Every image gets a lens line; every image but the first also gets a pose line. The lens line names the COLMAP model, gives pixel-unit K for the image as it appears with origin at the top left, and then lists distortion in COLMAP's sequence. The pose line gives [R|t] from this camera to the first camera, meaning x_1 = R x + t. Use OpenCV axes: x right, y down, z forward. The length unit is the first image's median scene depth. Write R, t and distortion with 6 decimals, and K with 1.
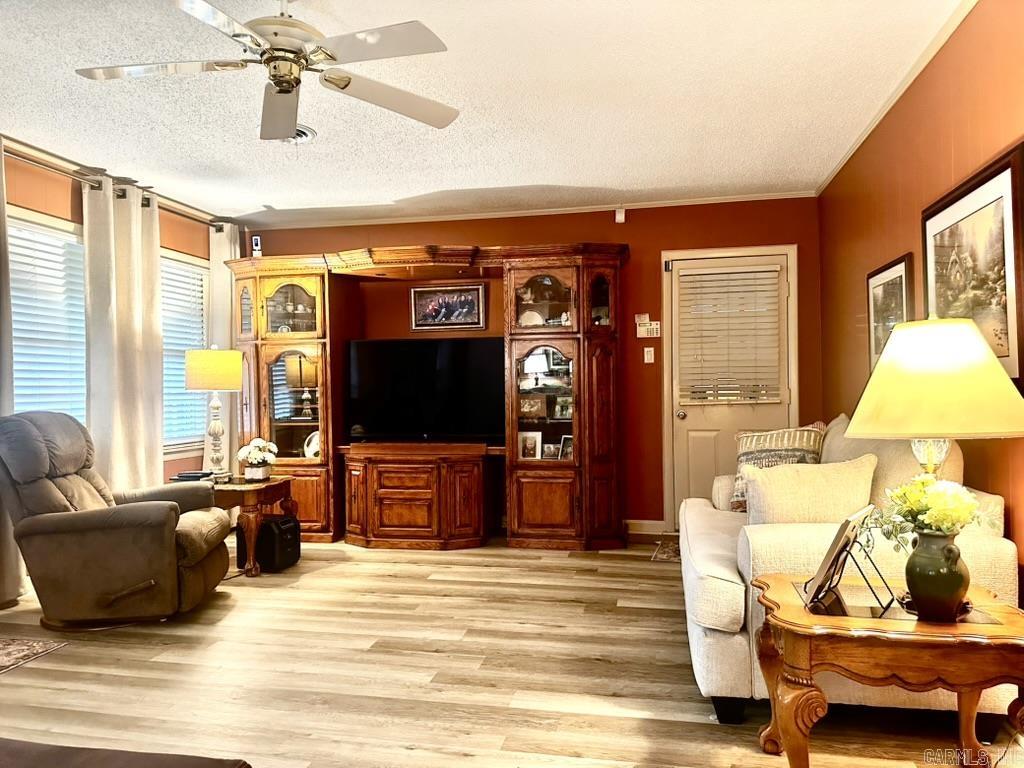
lens RADIAL K [[717.0, 0, 508.8], [0, 717.0, 385.4], [0, 0, 1]] dist [0.172584, -0.295520]
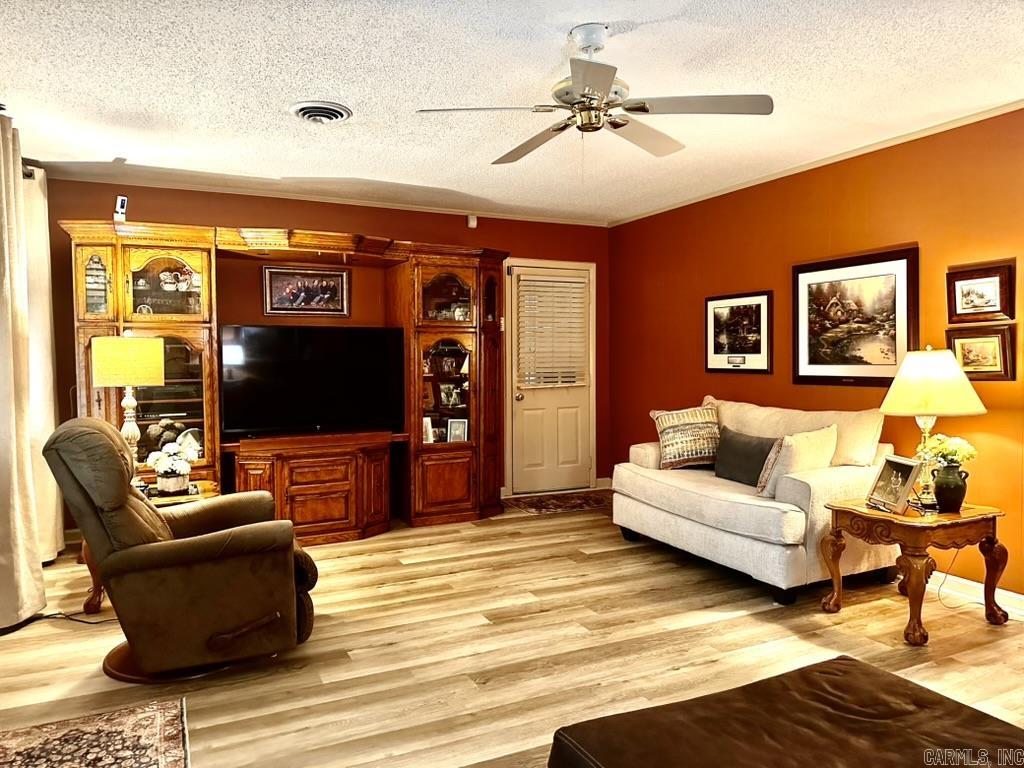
lens RADIAL K [[719.7, 0, 507.0], [0, 719.7, 381.6], [0, 0, 1]] dist [0.127195, -0.183423]
pose [[0.789803, -0.017870, 0.613100, -0.543850], [-0.003977, 0.999405, 0.034253, -0.026962], [-0.613347, -0.029492, 0.789263, 0.082504]]
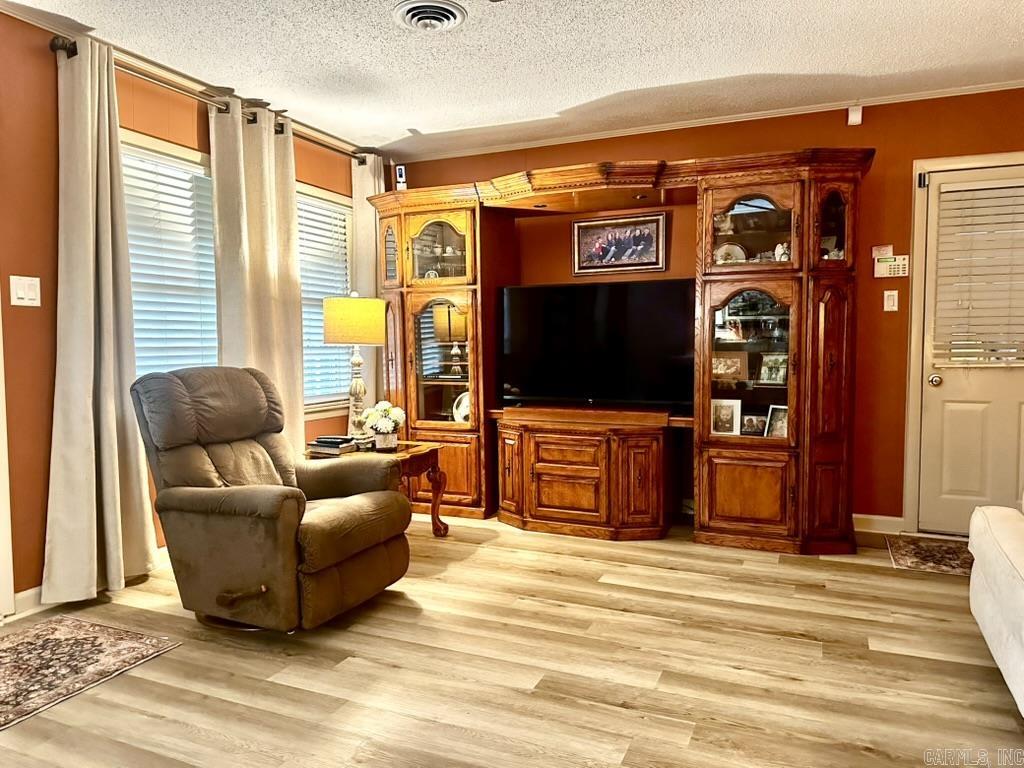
lens RADIAL K [[717.0, 0, 508.8], [0, 717.0, 385.4], [0, 0, 1]] dist [0.172584, -0.295520]
pose [[0.979500, 0.018013, -0.200639, -0.045017], [-0.004850, 0.997814, 0.065904, -0.002231], [0.201388, -0.063580, 0.977446, 0.179170]]
